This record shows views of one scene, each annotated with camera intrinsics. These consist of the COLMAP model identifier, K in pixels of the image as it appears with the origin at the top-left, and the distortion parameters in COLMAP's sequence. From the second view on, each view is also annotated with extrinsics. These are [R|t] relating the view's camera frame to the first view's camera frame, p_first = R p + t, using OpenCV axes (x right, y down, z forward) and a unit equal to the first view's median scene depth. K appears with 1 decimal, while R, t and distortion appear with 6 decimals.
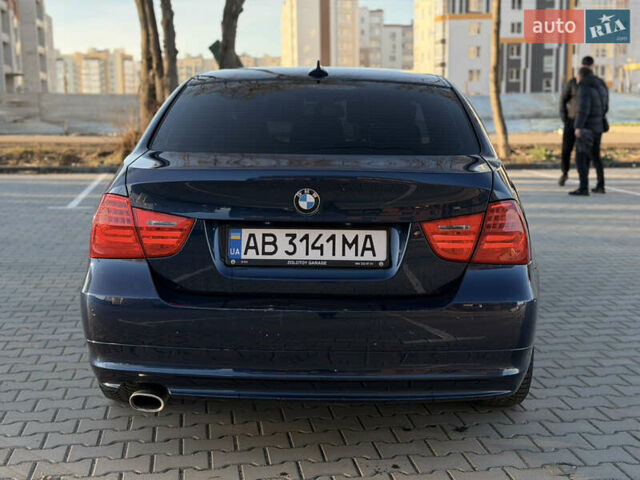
lens RADIAL K [[887.2, 0, 320.0], [0, 887.2, 240.0], [0, 0, 1]] dist [0.186454, -0.371583]
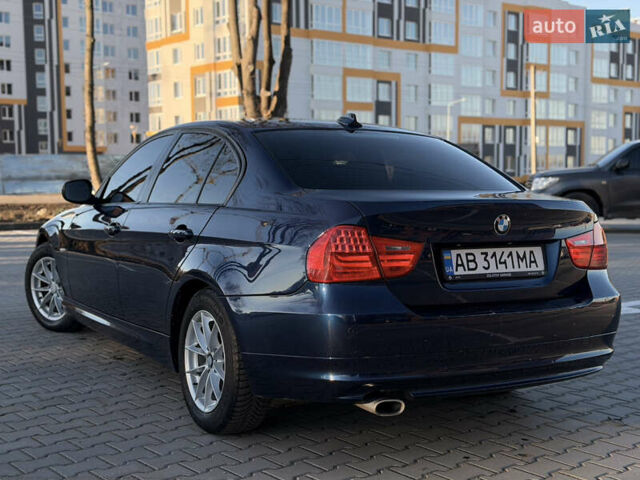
lens RADIAL K [[885.2, 0, 320.0], [0, 885.2, 240.0], [0, 0, 1]] dist [0.185335, -0.328998]
pose [[0.848695, -0.034435, 0.527761, -0.870332], [0.070763, 0.996299, -0.048790, 0.019823], [-0.524127, 0.078754, 0.847991, 0.078456]]
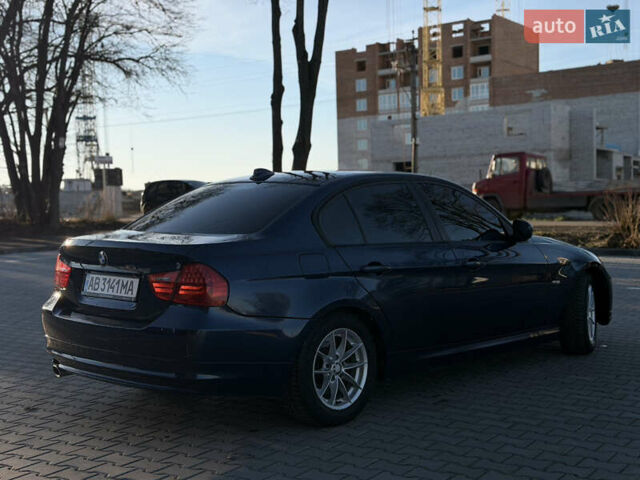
lens RADIAL K [[887.2, 0, 320.0], [0, 887.2, 240.0], [0, 0, 1]] dist [0.186454, -0.371583]
pose [[0.730875, 0.016331, -0.682316, 1.417259], [-0.079465, 0.994951, -0.061306, -0.007679], [0.677870, 0.099027, 0.728482, 0.035790]]
